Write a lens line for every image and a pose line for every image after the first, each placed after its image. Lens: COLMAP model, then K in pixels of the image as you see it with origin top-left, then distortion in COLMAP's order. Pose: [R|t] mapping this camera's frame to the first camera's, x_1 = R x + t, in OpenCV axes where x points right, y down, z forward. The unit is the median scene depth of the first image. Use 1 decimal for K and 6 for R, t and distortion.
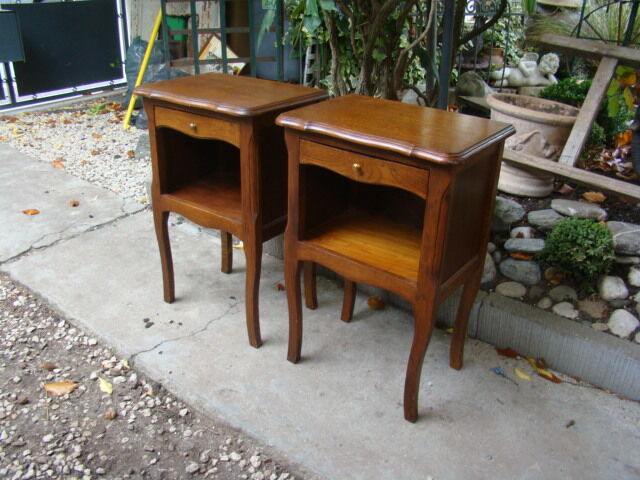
lens RADIAL K [[591.9, 0, 317.9], [0, 591.9, 238.2], [0, 0, 1]] dist [-0.117383, 0.000000]
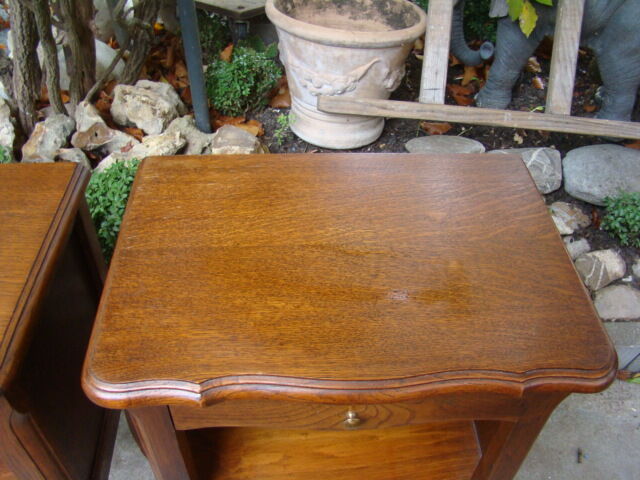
lens RADIAL K [[591.9, 0, 318.7], [0, 591.9, 241.4], [0, 0, 1]] dist [-0.117383, 0.000000]
pose [[0.769947, -0.445091, 0.457247, -0.063330], [0.275675, 0.878264, 0.390712, -0.302393], [-0.575486, -0.174776, 0.798917, 0.524344]]
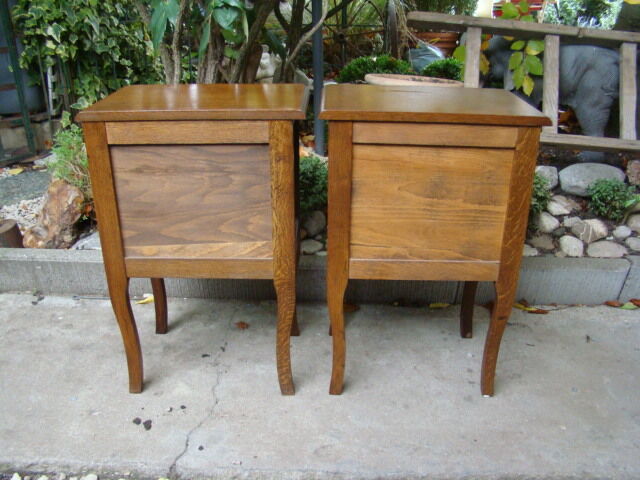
lens RADIAL K [[591.9, 0, 323.0], [0, 591.9, 242.4], [0, 0, 1]] dist [-0.117383, 0.000000]
pose [[0.801300, -0.262500, 0.537599, -0.473309], [0.267865, 0.960915, 0.069940, -0.073198], [-0.534946, 0.087961, 0.840295, 0.246444]]
